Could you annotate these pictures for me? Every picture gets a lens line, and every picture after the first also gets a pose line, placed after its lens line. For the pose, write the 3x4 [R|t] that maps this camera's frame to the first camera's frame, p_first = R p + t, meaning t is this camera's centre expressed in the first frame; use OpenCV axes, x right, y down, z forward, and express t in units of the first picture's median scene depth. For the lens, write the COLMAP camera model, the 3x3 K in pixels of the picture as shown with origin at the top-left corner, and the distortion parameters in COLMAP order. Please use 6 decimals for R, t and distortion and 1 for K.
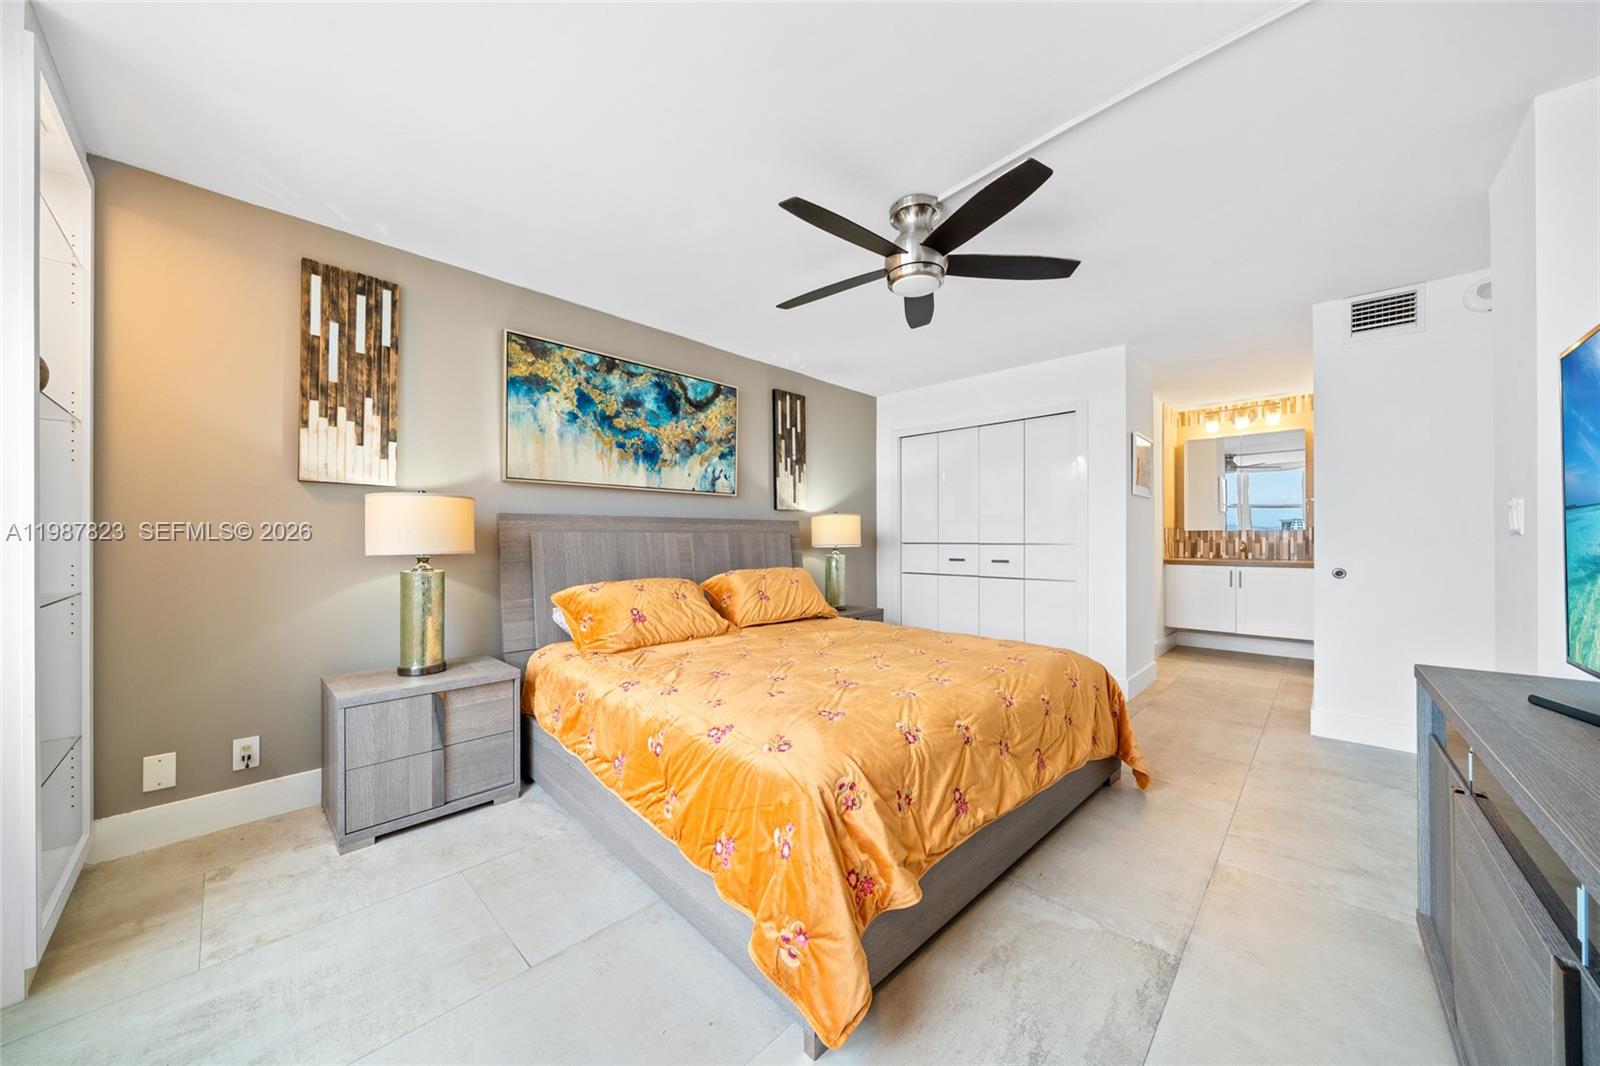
lens RADIAL K [[547.5, 0, 799.8], [0, 547.5, 540.2], [0, 0, 1]] dist [-0.002627, -0.000187]
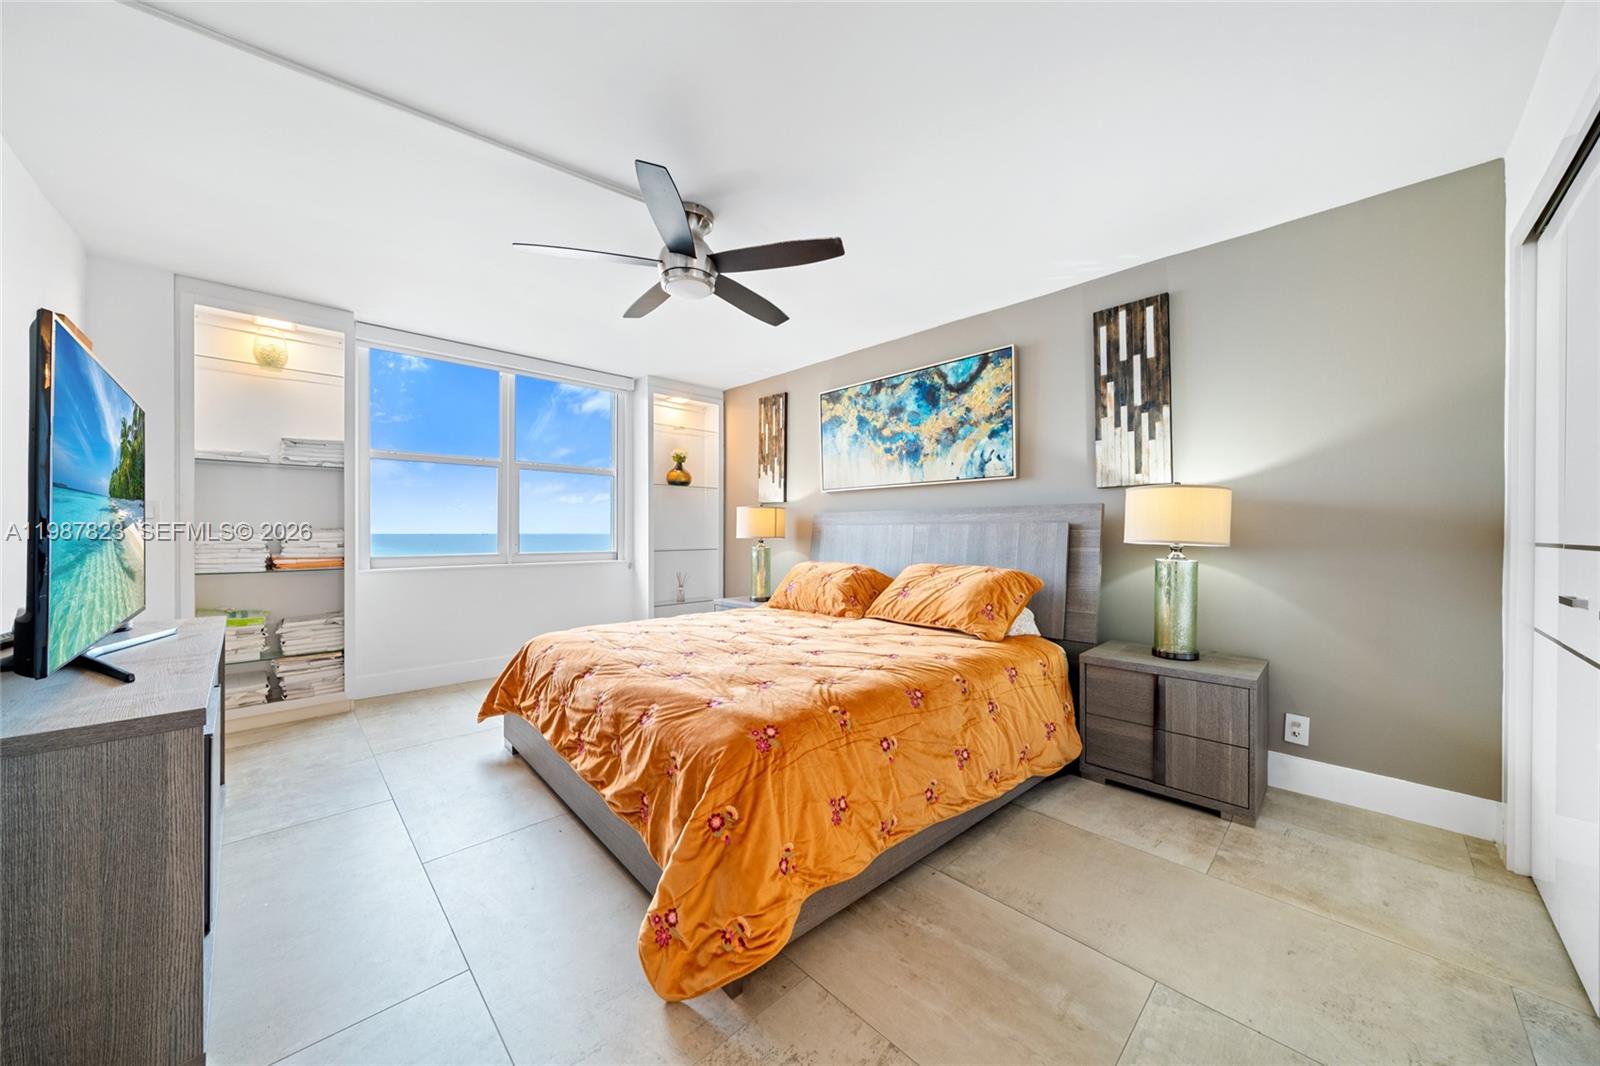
lens RADIAL K [[547.5, 0, 802.4], [0, 547.5, 530.6], [0, 0, 1]] dist [-0.002627, -0.000187]
pose [[-0.022755, 0.004163, -0.999732, 0.763328], [0.001046, 0.999991, 0.004140, -0.006641], [0.999741, -0.000951, -0.022759, 0.758075]]
